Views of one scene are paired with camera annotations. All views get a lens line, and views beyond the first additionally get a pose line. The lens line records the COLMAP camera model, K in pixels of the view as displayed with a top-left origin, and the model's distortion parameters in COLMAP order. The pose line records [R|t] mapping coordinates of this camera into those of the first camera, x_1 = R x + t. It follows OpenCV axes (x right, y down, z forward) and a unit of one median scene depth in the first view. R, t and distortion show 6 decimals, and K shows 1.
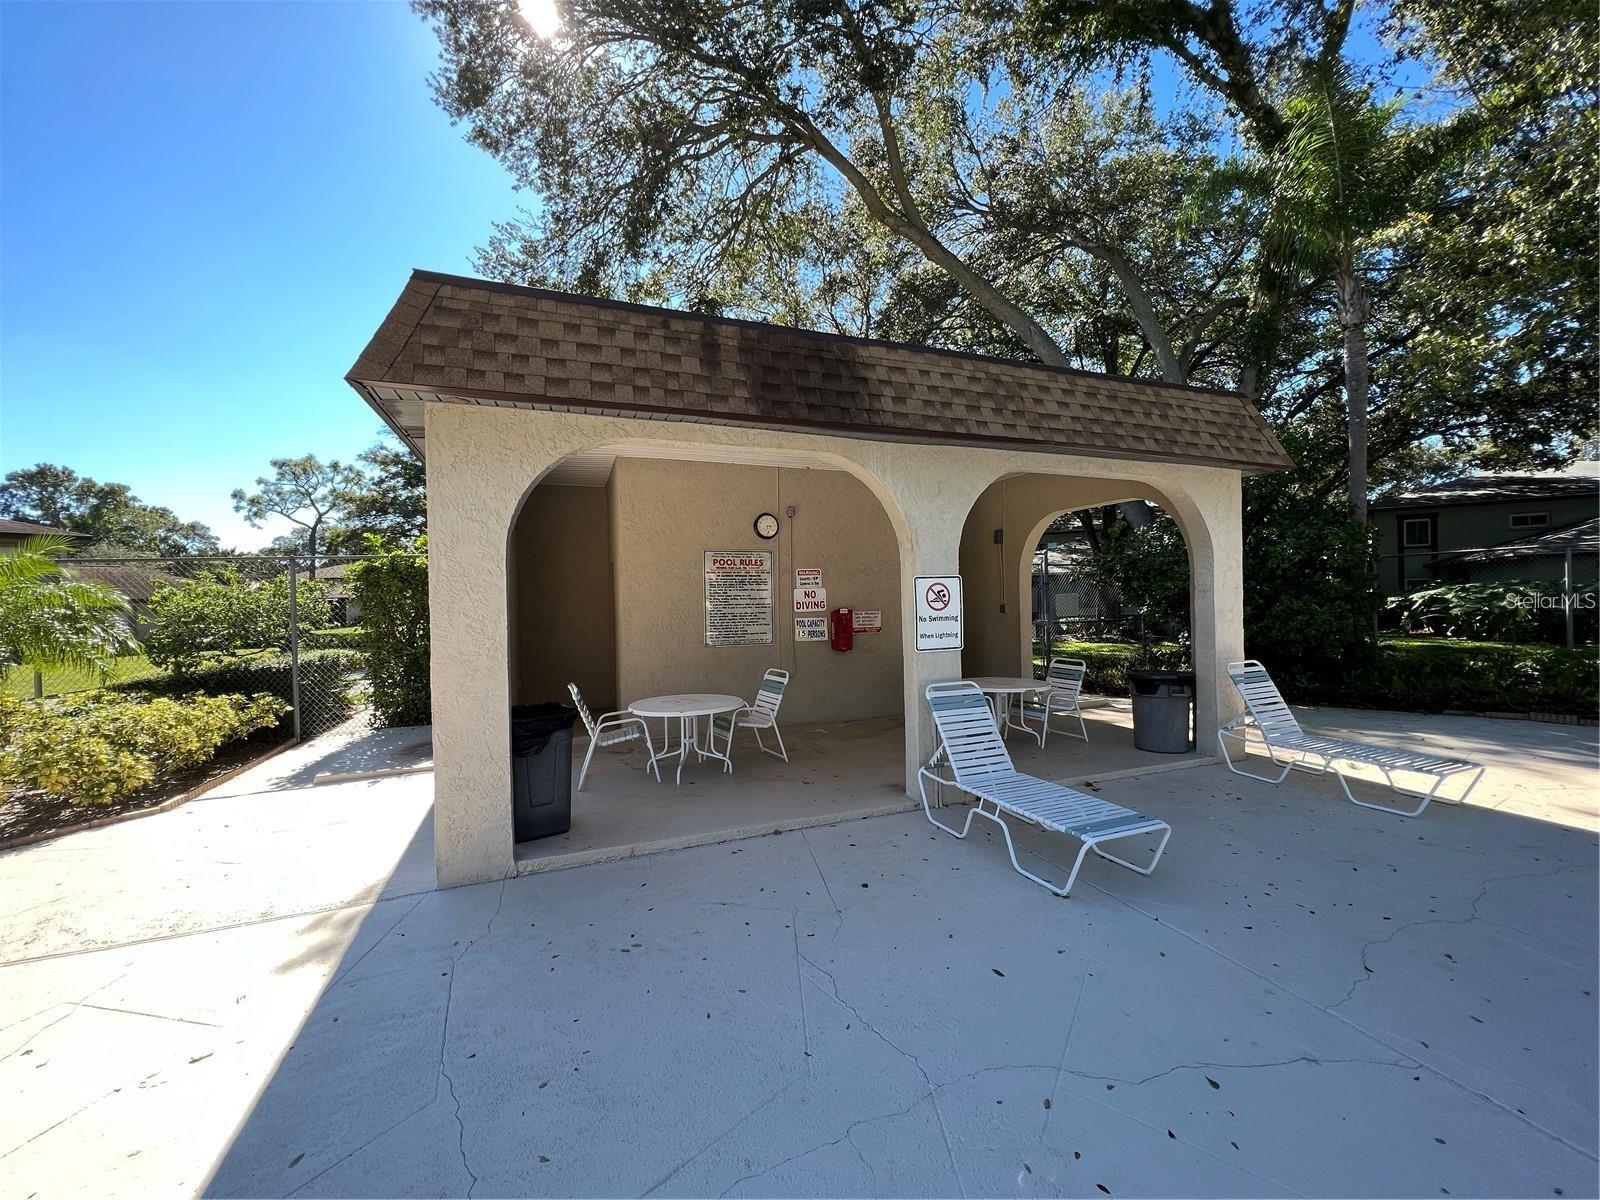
lens RADIAL K [[631.2, 0, 800.0], [0, 631.2, 600.0], [0, 0, 1]] dist [-0.000380, -0.000080]
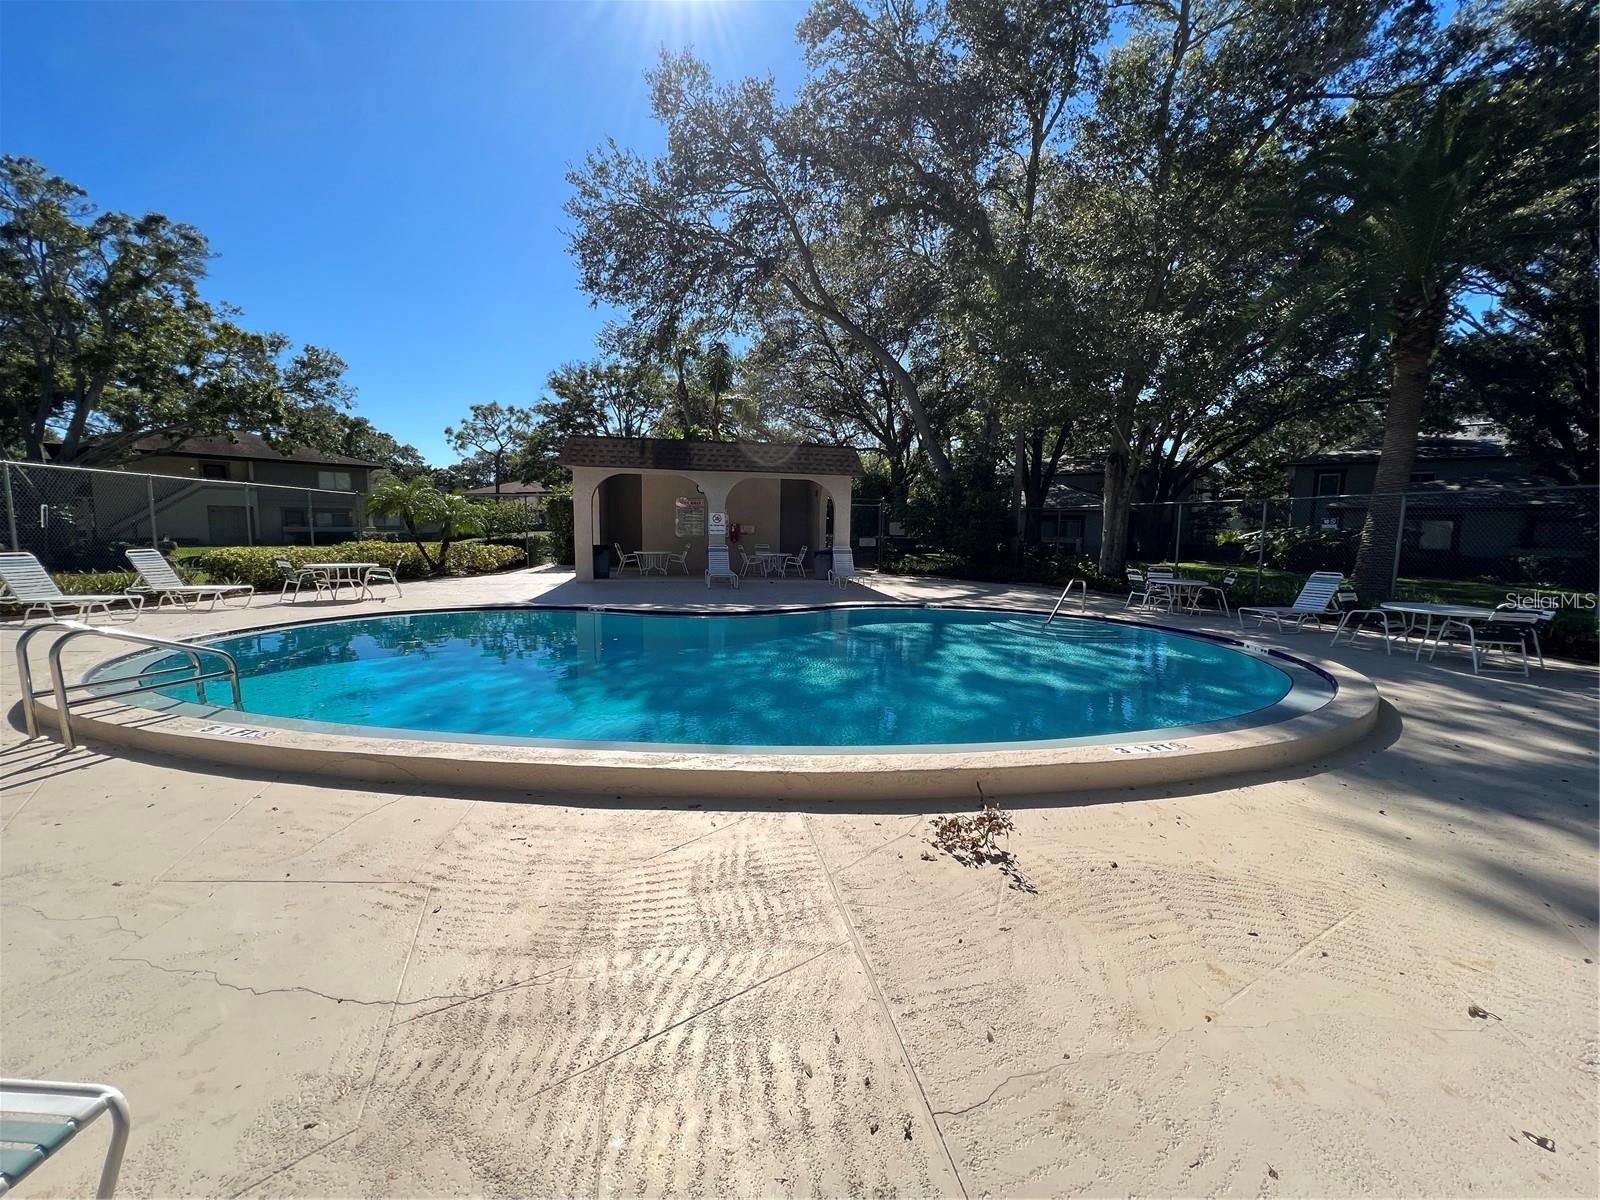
lens RADIAL K [[631.2, 0, 800.0], [0, 631.2, 600.0], [0, 0, 1]] dist [-0.000380, -0.000080]
pose [[0.980350, 0.059722, -0.188011, 0.136898], [-0.036645, 0.991616, 0.123912, -0.000898], [0.193835, -0.114587, 0.974319, -0.229309]]
